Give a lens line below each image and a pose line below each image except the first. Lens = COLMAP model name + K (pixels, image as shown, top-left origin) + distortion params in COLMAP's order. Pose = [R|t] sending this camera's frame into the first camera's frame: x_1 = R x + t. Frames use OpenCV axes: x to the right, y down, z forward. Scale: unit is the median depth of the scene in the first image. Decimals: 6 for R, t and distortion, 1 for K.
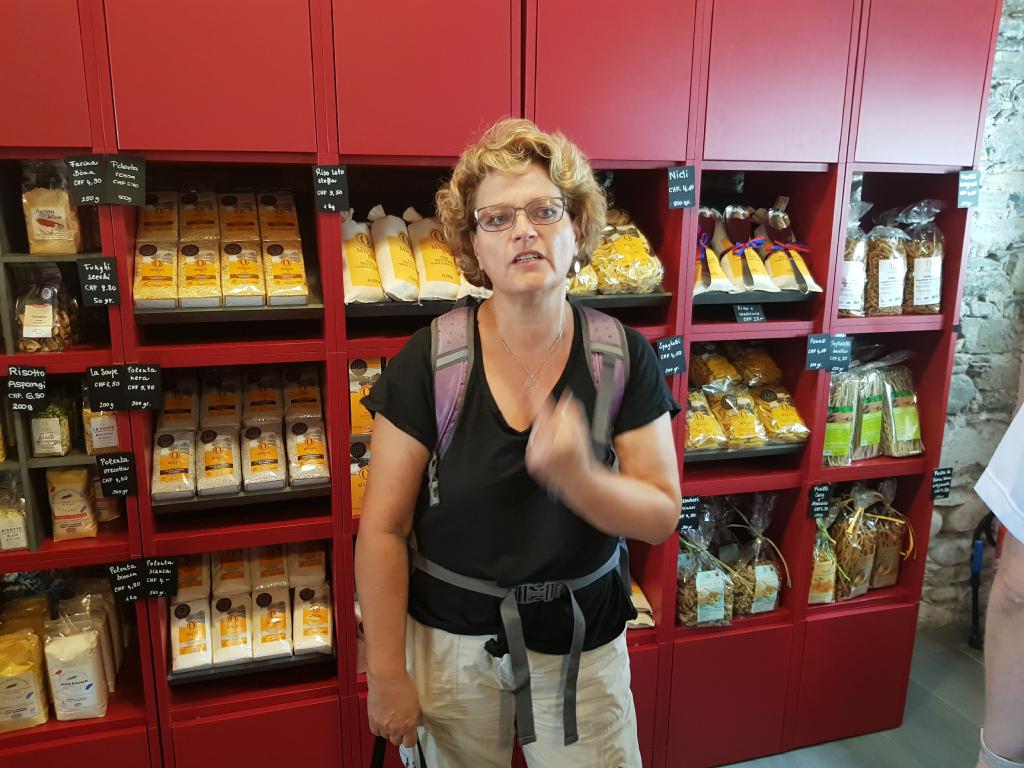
lens RADIAL K [[826.6, 0, 515.4], [0, 826.6, 383.5], [0, 0, 1]] dist [0.049949, -0.093796]
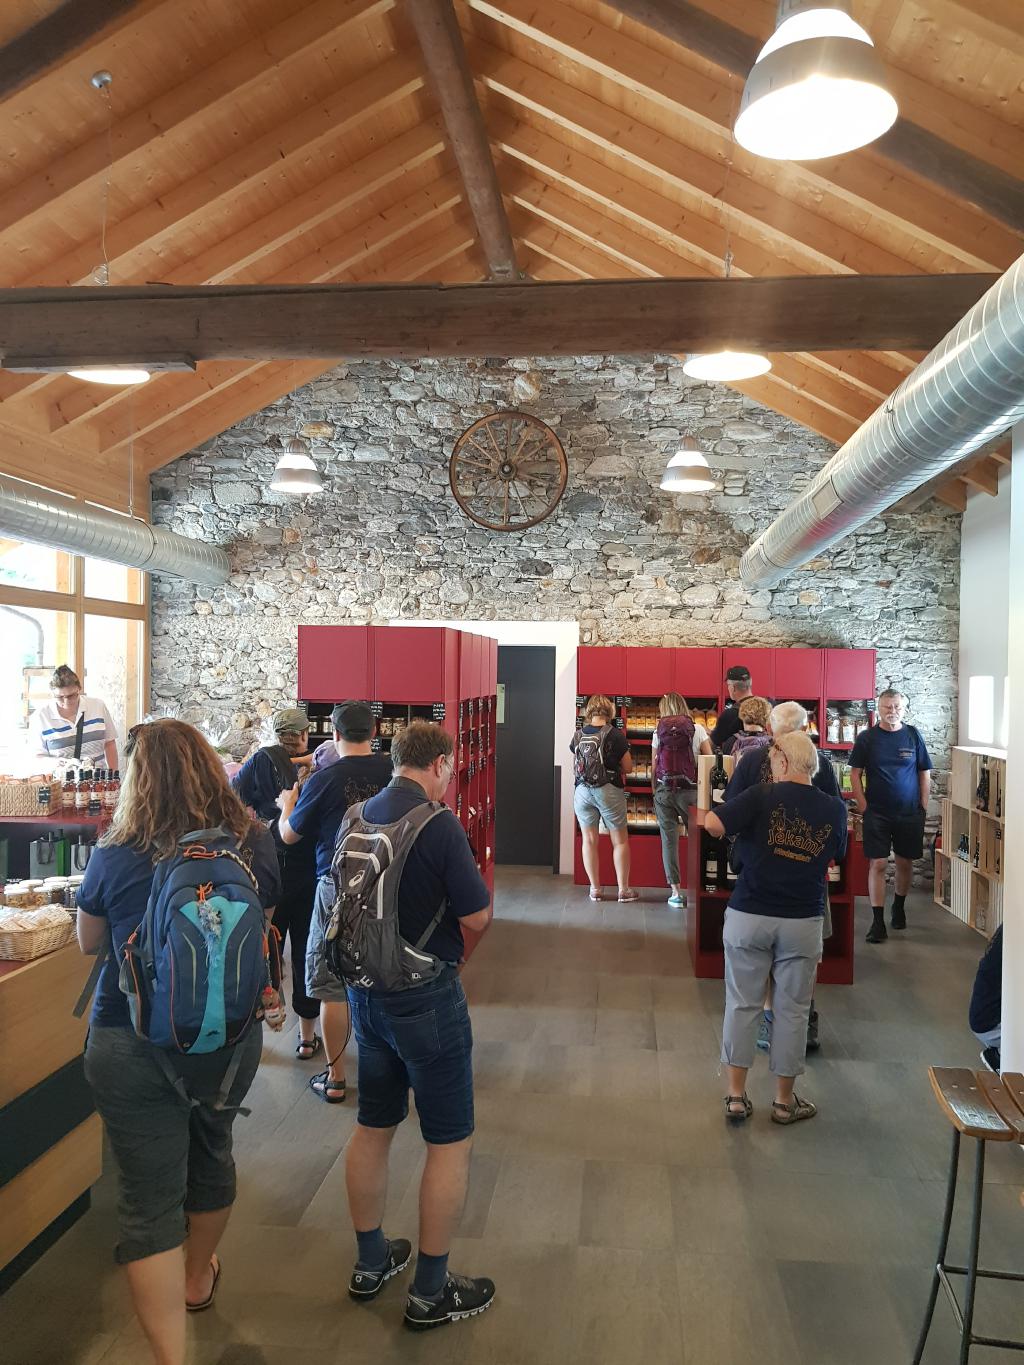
lens RADIAL K [[1101.8, 0, 512.4], [0, 1101.8, 681.8], [0, 0, 1]] dist [0.049949, -0.093796]
pose [[0.922193, 0.004177, -0.386708, 1.050366], [-0.091378, 0.973981, -0.207391, 0.789565], [0.375780, 0.226591, 0.898580, -3.850556]]
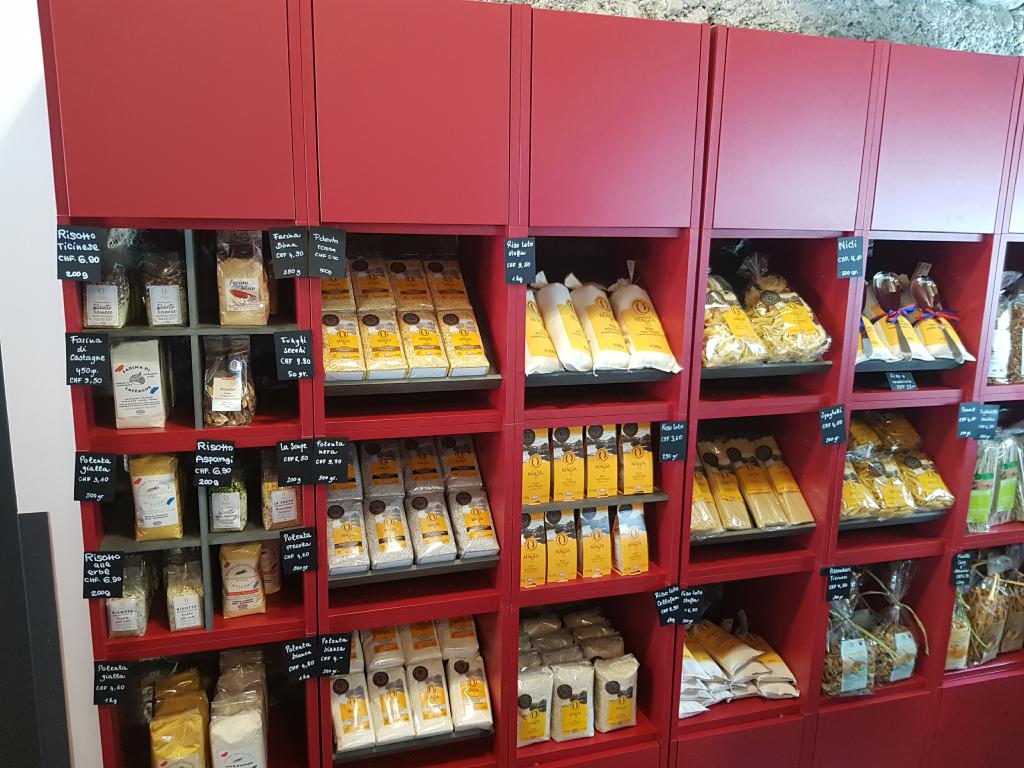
lens RADIAL K [[826.6, 0, 508.1], [0, 826.6, 388.2], [0, 0, 1]] dist [0.049949, -0.093796]
pose [[0.999676, 0.007991, 0.024165, -0.232394], [-0.007401, 0.999675, -0.024397, -0.052455], [-0.024352, 0.024210, 0.999410, 0.016818]]
